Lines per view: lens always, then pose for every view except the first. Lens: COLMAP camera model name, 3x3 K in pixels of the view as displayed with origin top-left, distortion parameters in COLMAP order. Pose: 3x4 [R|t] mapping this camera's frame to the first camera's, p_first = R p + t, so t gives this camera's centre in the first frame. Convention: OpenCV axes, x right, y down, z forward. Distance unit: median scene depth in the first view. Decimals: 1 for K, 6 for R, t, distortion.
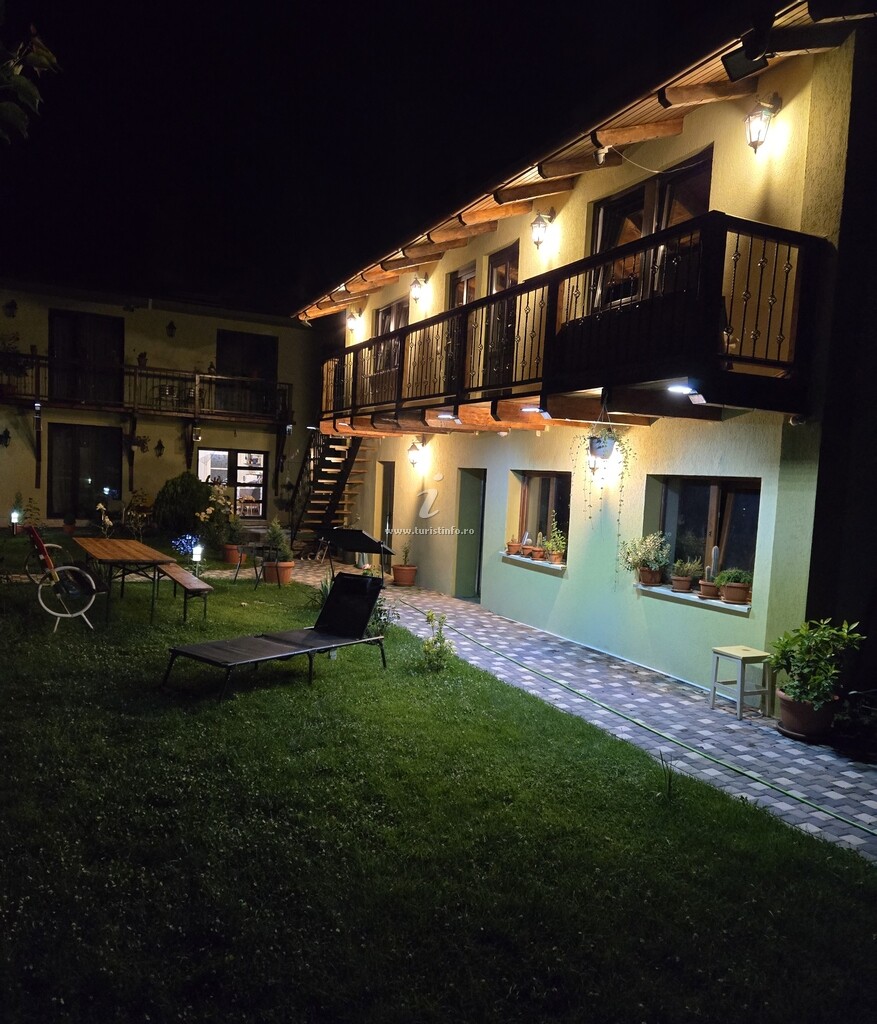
lens RADIAL K [[794.9, 0, 437.9], [0, 794.9, 528.8], [0, 0, 1]] dist [0.078936, -0.078075]
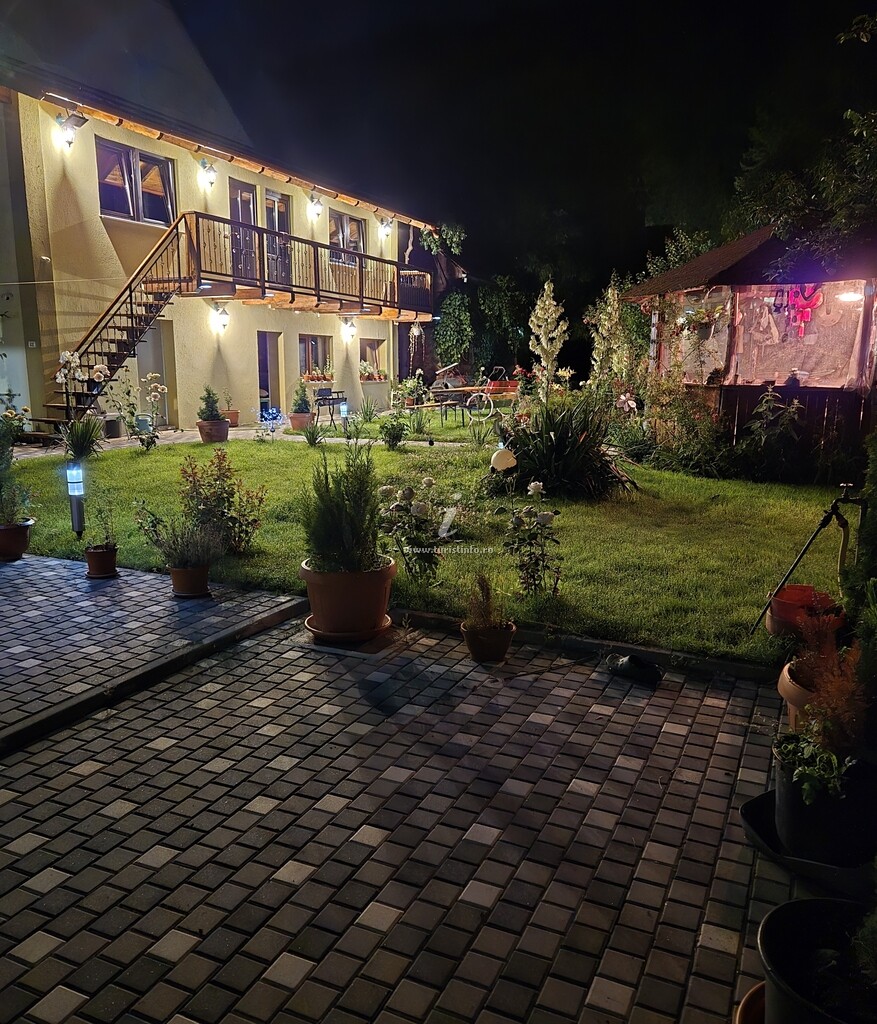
lens RADIAL K [[836.1, 0, 436.7], [0, 836.1, 532.6], [0, 0, 1]] dist [0.077879, -0.072603]
pose [[-0.638444, -0.204285, 0.742062, -1.407889], [0.019199, 0.959606, 0.280691, -0.150139], [-0.769428, 0.193453, -0.608733, 1.727781]]
